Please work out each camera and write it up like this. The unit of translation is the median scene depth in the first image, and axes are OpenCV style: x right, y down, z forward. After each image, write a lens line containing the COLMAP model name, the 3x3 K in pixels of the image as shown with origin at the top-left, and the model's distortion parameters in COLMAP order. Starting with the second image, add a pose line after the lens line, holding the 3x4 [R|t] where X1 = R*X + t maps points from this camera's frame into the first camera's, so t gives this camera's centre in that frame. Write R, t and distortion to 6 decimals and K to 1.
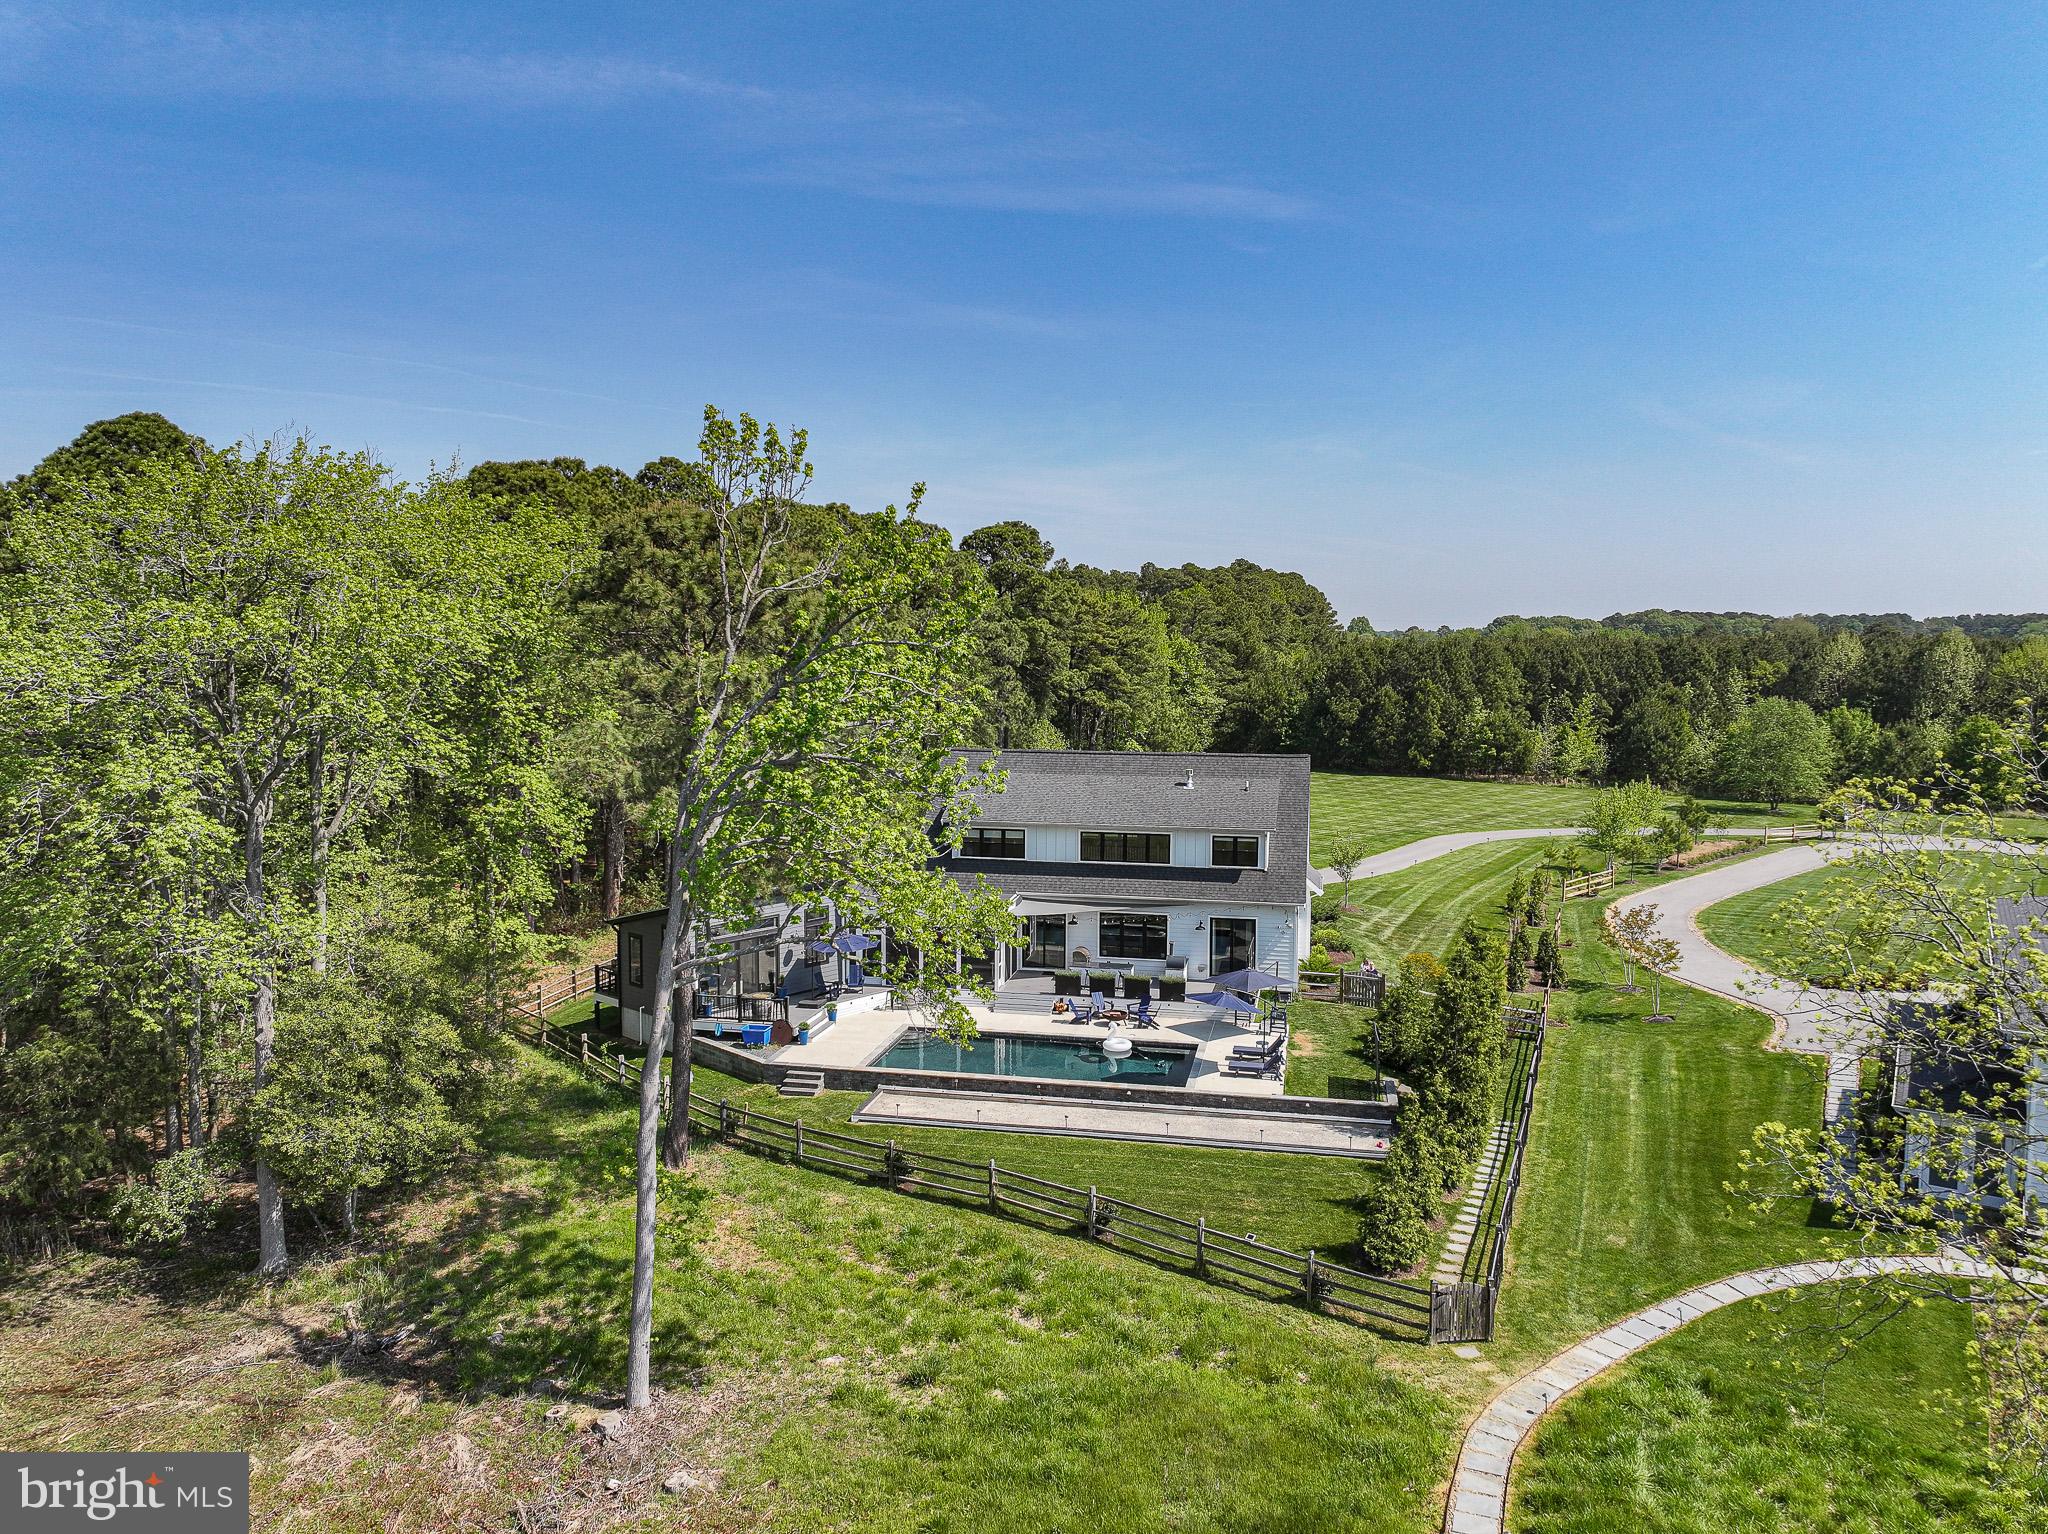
lens RADIAL K [[1438.9, 0, 1035.3], [0, 1438.9, 764.1], [0, 0, 1]] dist [0.013320, -0.006166]
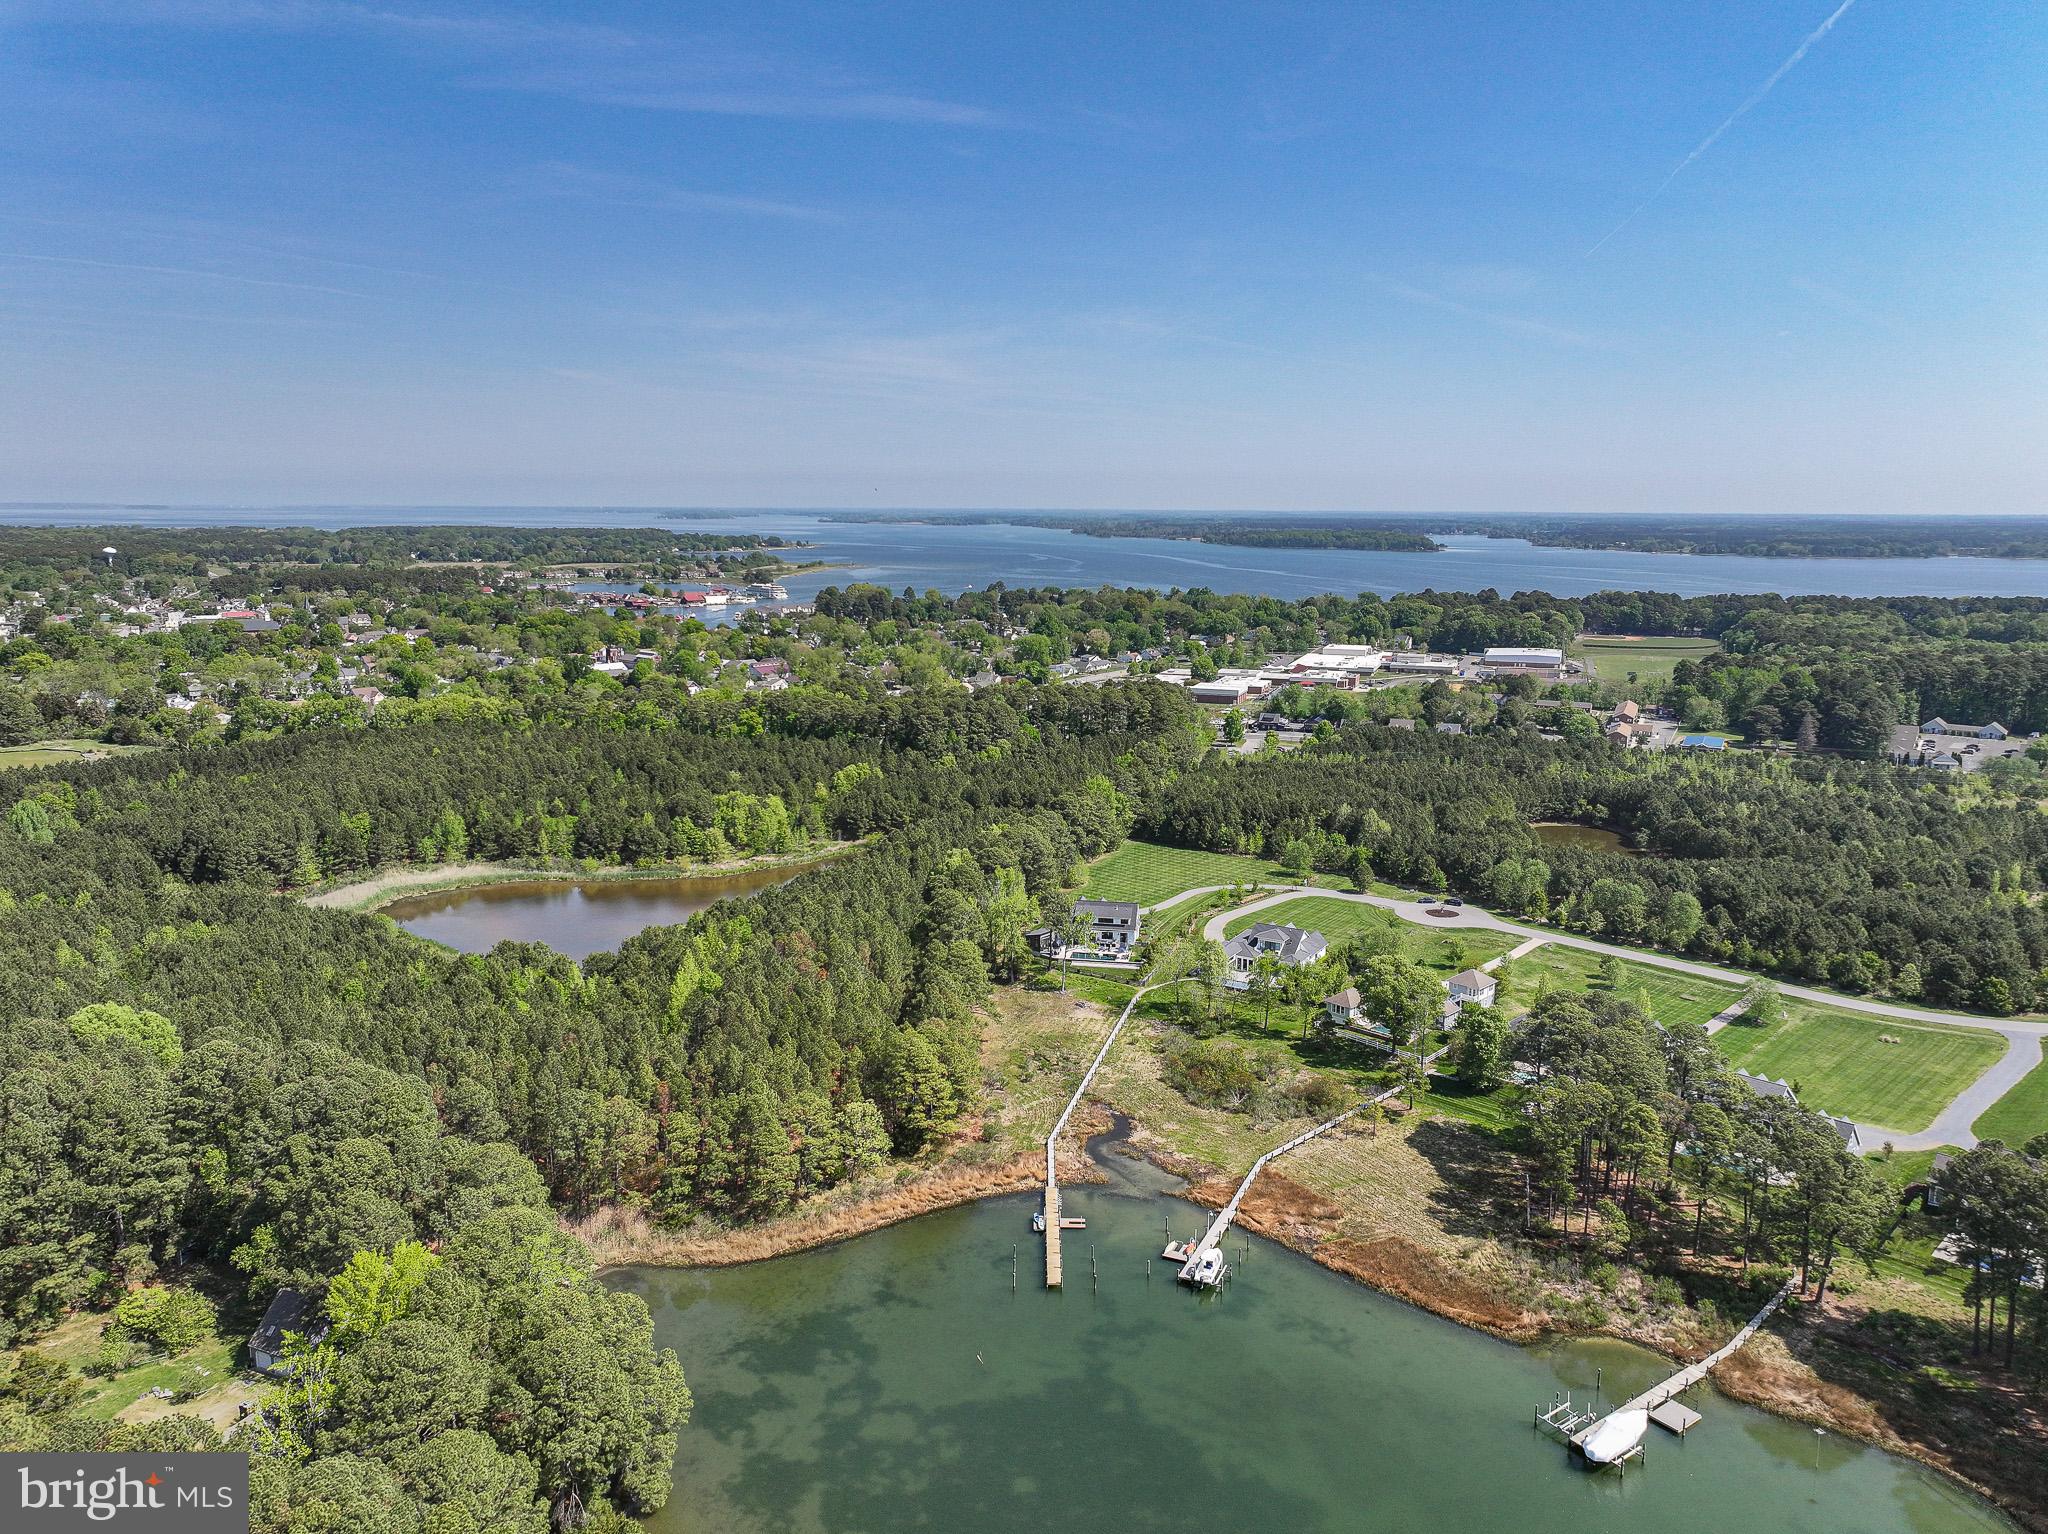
lens RADIAL K [[1454.4, 0, 1024.0], [0, 1454.4, 767.0], [0, 0, 1]] dist [0.003379, -0.001134]
pose [[0.999669, -0.001255, 0.025687, -0.410516], [-0.001271, 0.995178, 0.098075, -1.112023], [-0.025687, -0.098075, 0.994847, -4.684240]]
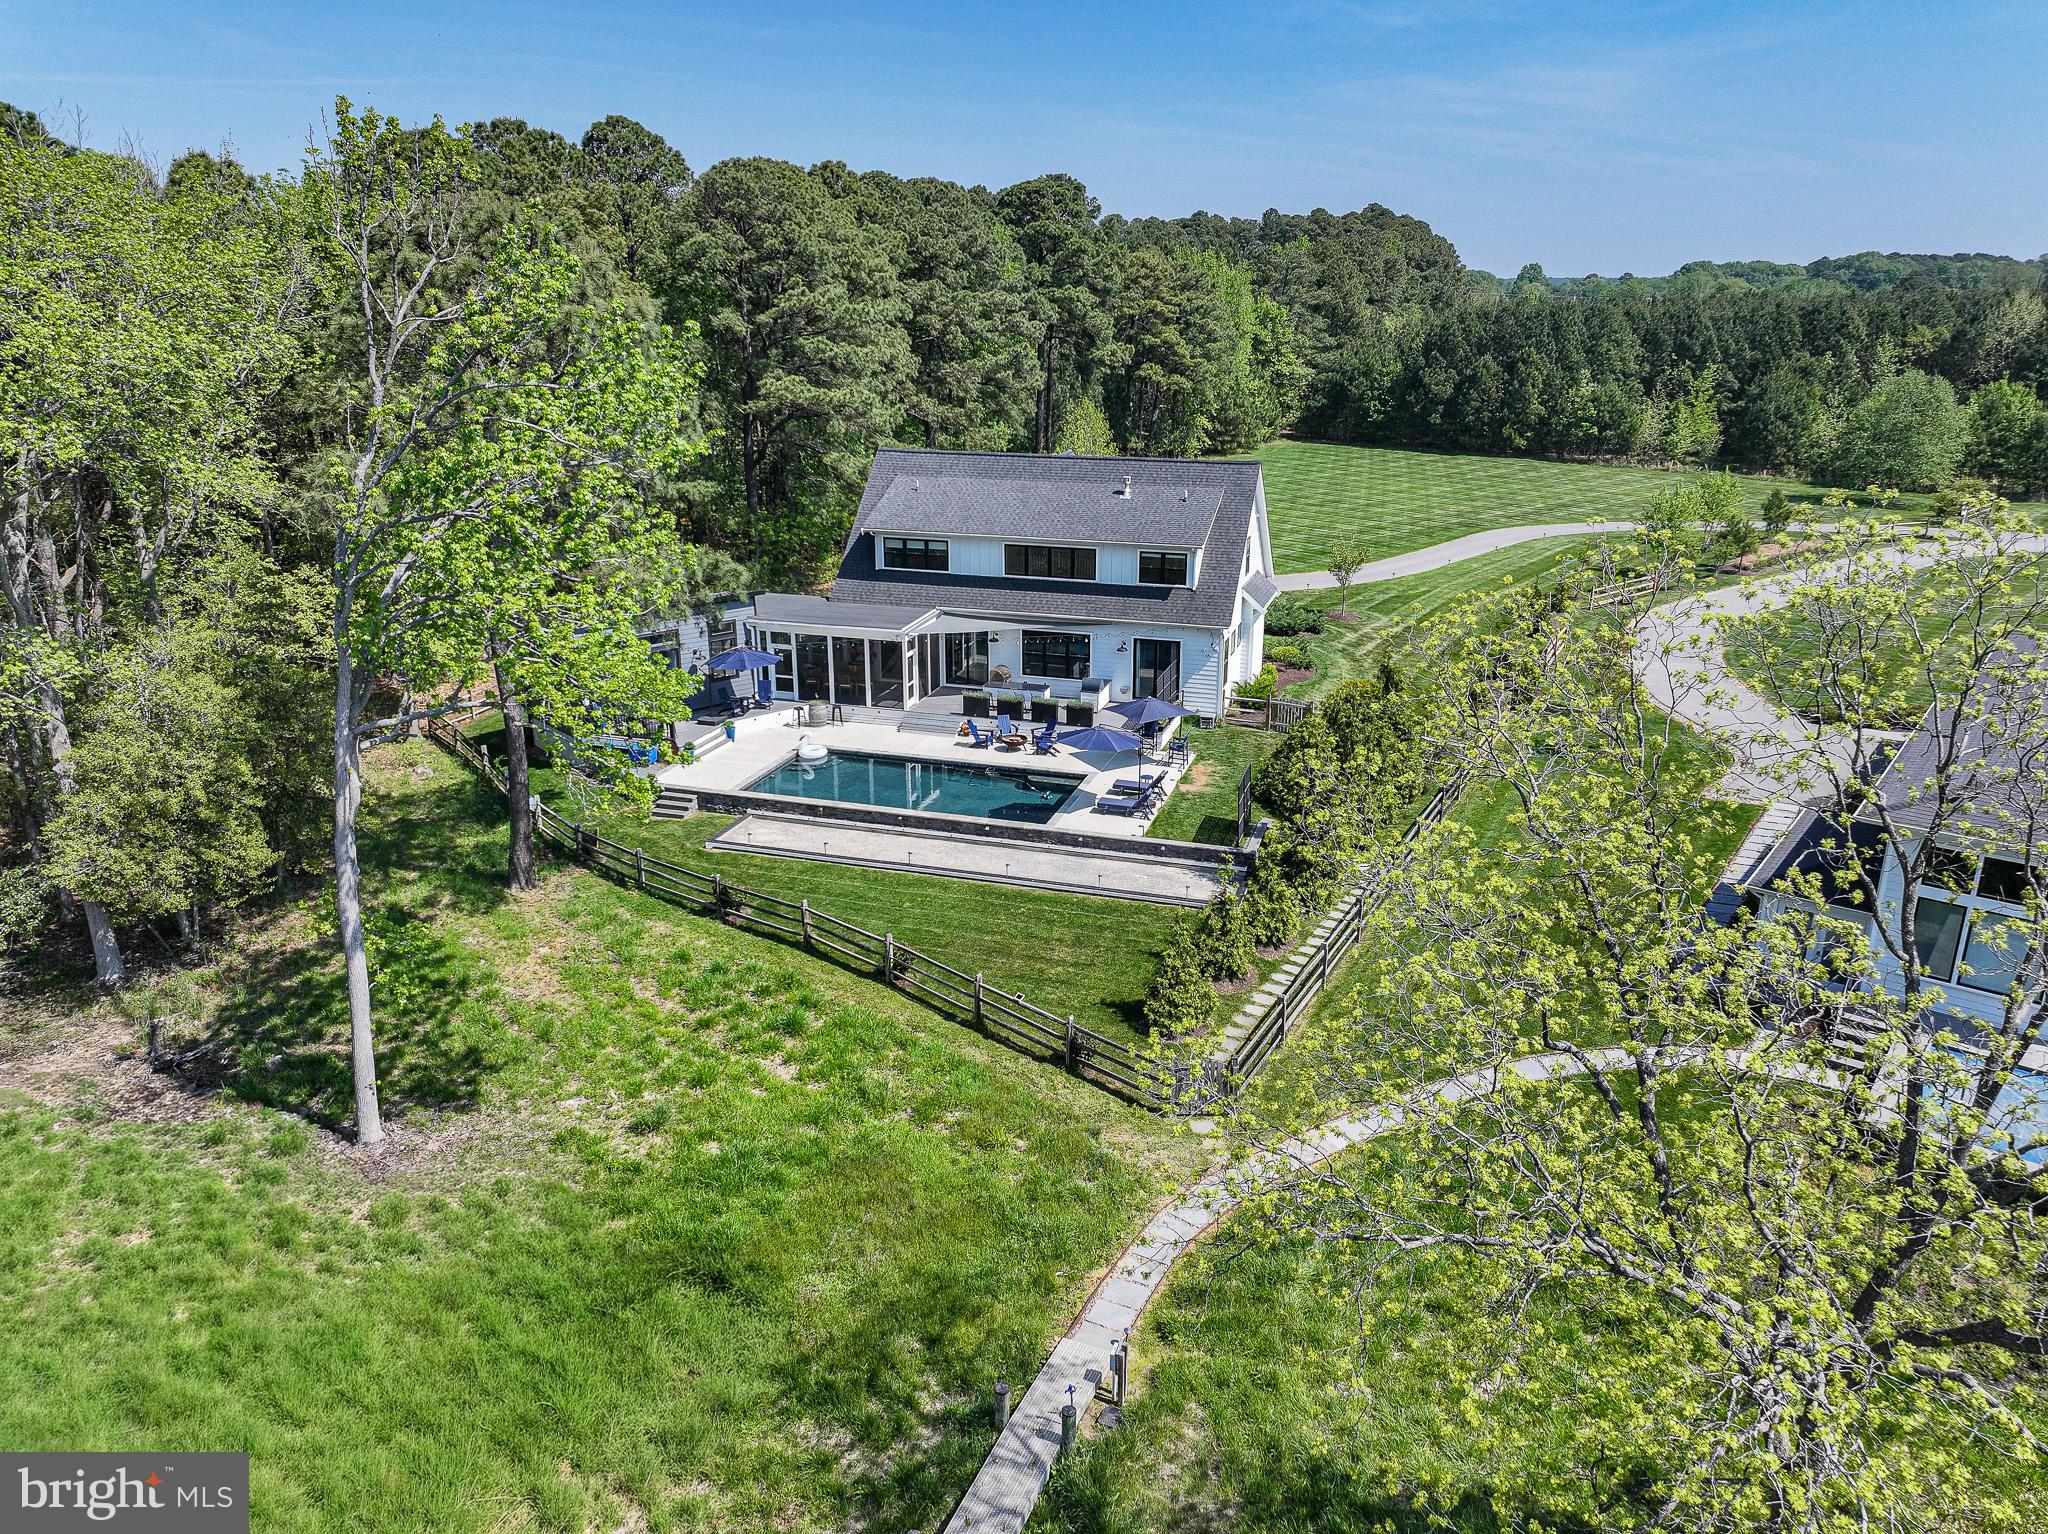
lens RADIAL K [[1436.0, 0, 1033.3], [0, 1436.0, 761.7], [0, 0, 1]] dist [0.005265, 0.011395]
pose [[0.994509, 0.029157, -0.100506, 0.144037], [-0.005304, 0.973213, 0.229842, -0.029699], [0.104515, -0.228047, 0.968024, 0.052739]]
